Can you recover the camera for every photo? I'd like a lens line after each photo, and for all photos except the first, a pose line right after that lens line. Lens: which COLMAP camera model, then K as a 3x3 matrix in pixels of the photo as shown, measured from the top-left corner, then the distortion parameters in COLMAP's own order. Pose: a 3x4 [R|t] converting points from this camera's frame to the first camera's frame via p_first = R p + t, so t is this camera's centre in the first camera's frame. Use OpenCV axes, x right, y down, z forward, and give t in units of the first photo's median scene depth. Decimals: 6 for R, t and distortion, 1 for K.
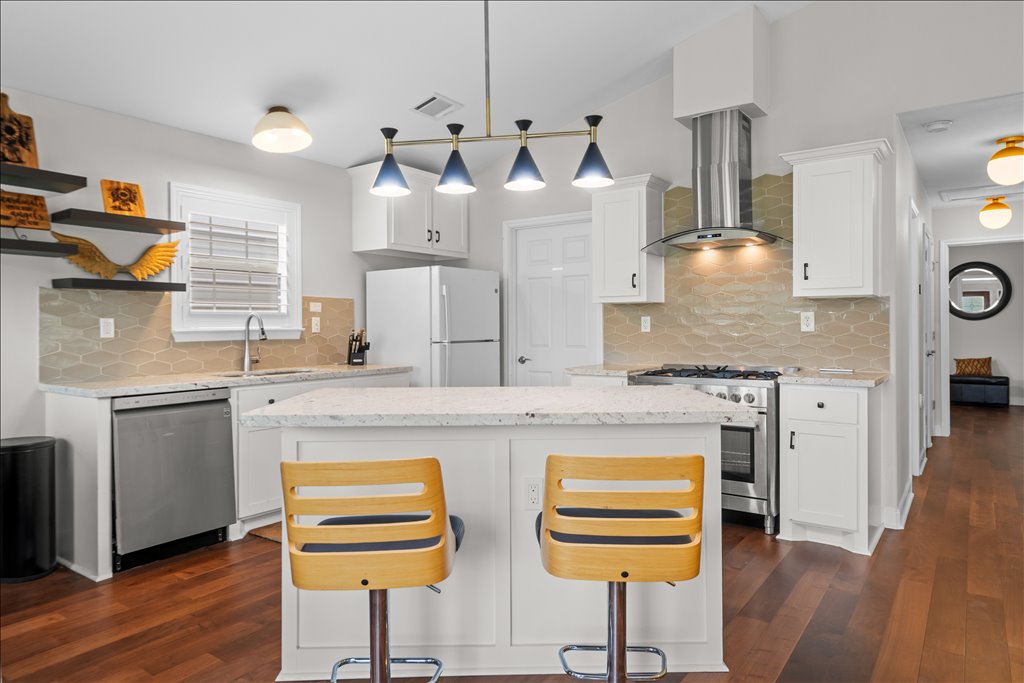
lens RADIAL K [[643.6, 0, 511.7], [0, 643.6, 327.2], [0, 0, 1]] dist [0.008306, -0.000247]
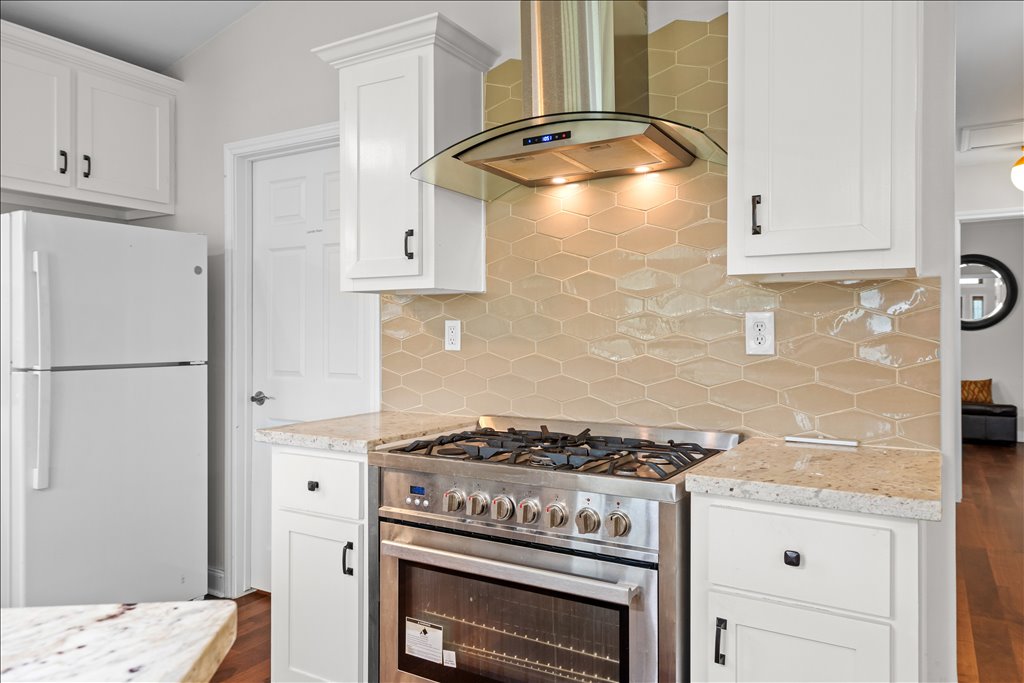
lens RADIAL K [[699.4, 0, 510.4], [0, 699.4, 327.8], [0, 0, 1]] dist [0.004383, 0.000891]
pose [[0.996217, 0.007520, 0.086577, 0.229645], [-0.006786, 0.999939, -0.008767, -0.006614], [-0.086637, 0.008147, 0.996207, 0.499050]]
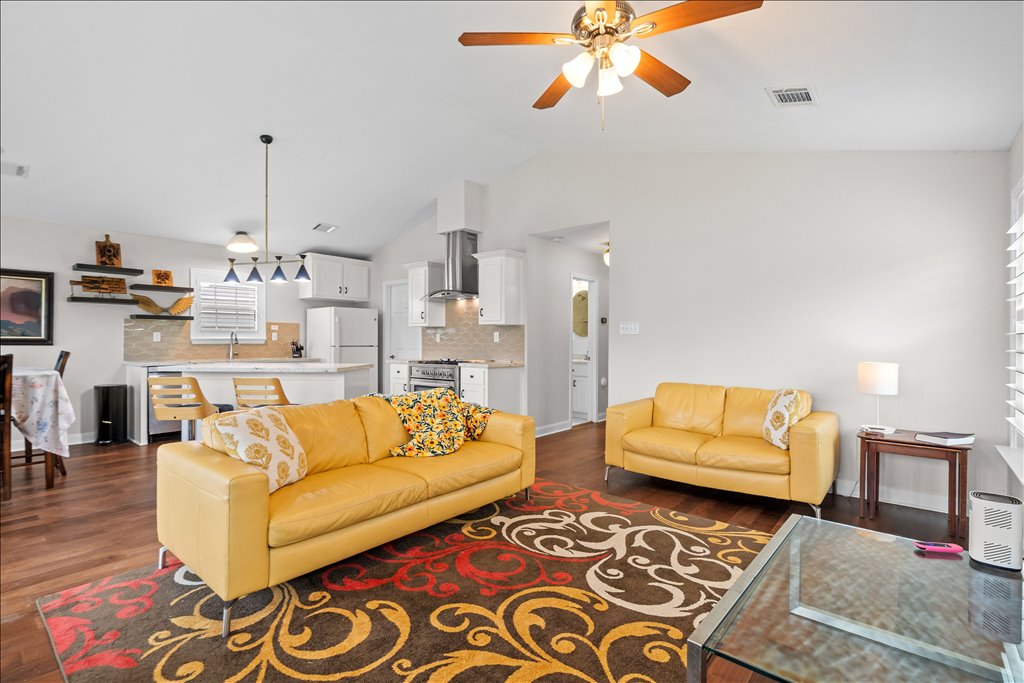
lens RADIAL K [[475.5, 0, 512.0], [0, 475.5, 341.5], [0, 0, 1]] dist [-0.002147, -0.000168]
pose [[0.997209, 0.009628, -0.074043, 0.595011], [-0.009486, 0.999952, 0.002268, 0.001226], [0.074062, -0.001559, 0.997252, -0.441088]]
